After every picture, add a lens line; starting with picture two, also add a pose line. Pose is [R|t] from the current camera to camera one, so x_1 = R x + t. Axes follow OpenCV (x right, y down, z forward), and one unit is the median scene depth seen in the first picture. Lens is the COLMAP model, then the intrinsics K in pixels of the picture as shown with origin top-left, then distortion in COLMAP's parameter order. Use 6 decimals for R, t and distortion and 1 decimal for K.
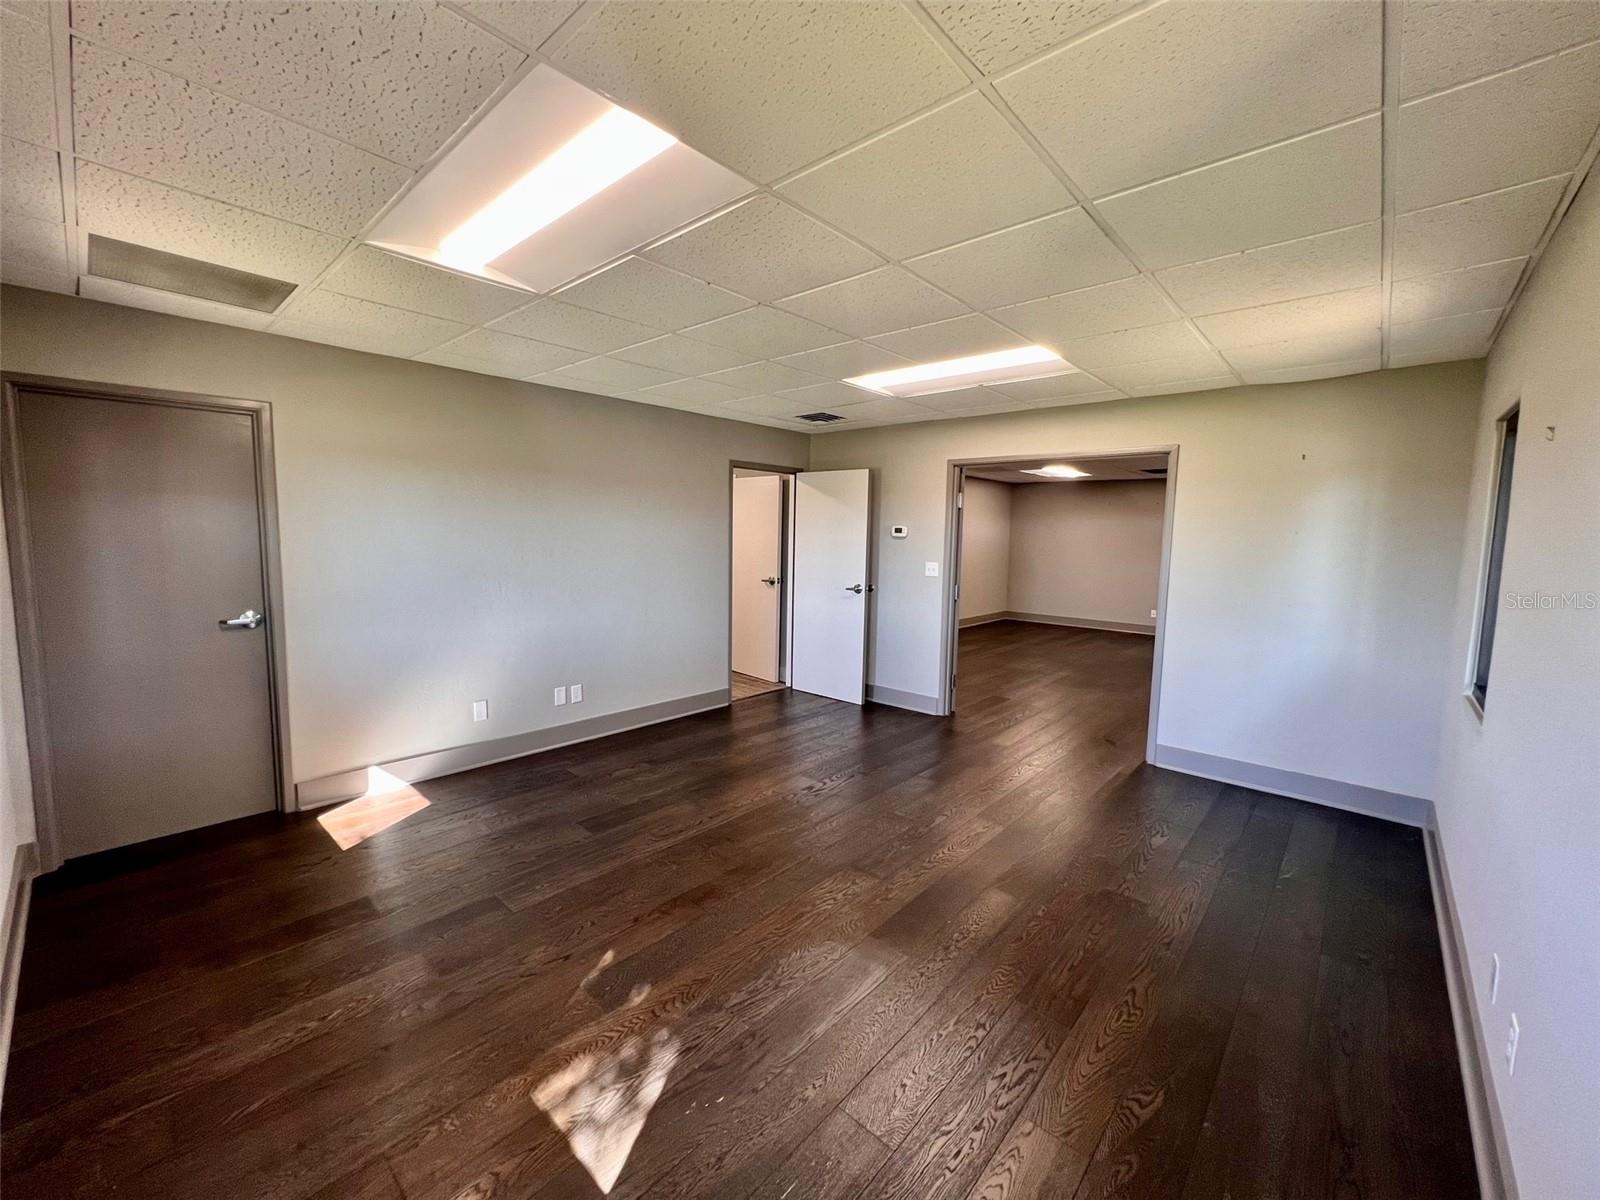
lens RADIAL K [[649.2, 0, 807.3], [0, 649.2, 598.1], [0, 0, 1]] dist [-0.001759, -0.000070]
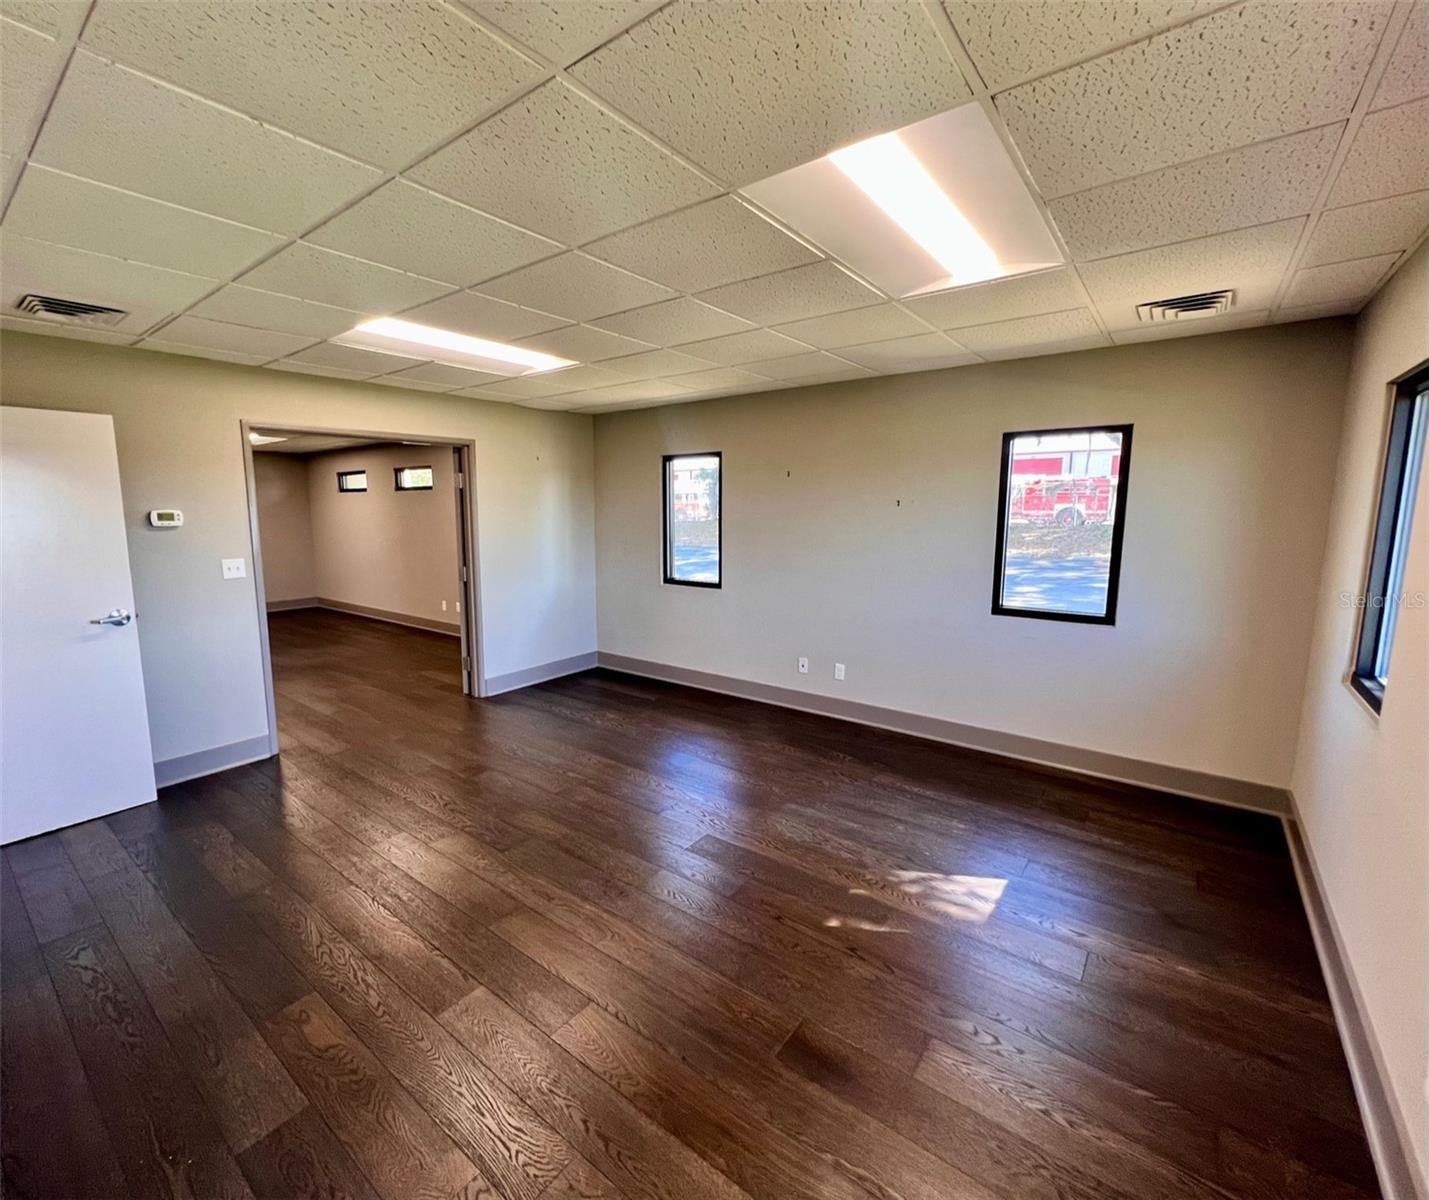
lens RADIAL K [[627.0, 0, 684.8], [0, 627.0, 589.8], [0, 0, 1]] dist [-0.000400, -0.000023]
pose [[-0.056613, -0.154608, 0.986352, -0.735989], [0.100530, 0.982033, 0.159702, -0.113383], [-0.993322, 0.108199, -0.040053, 0.725798]]
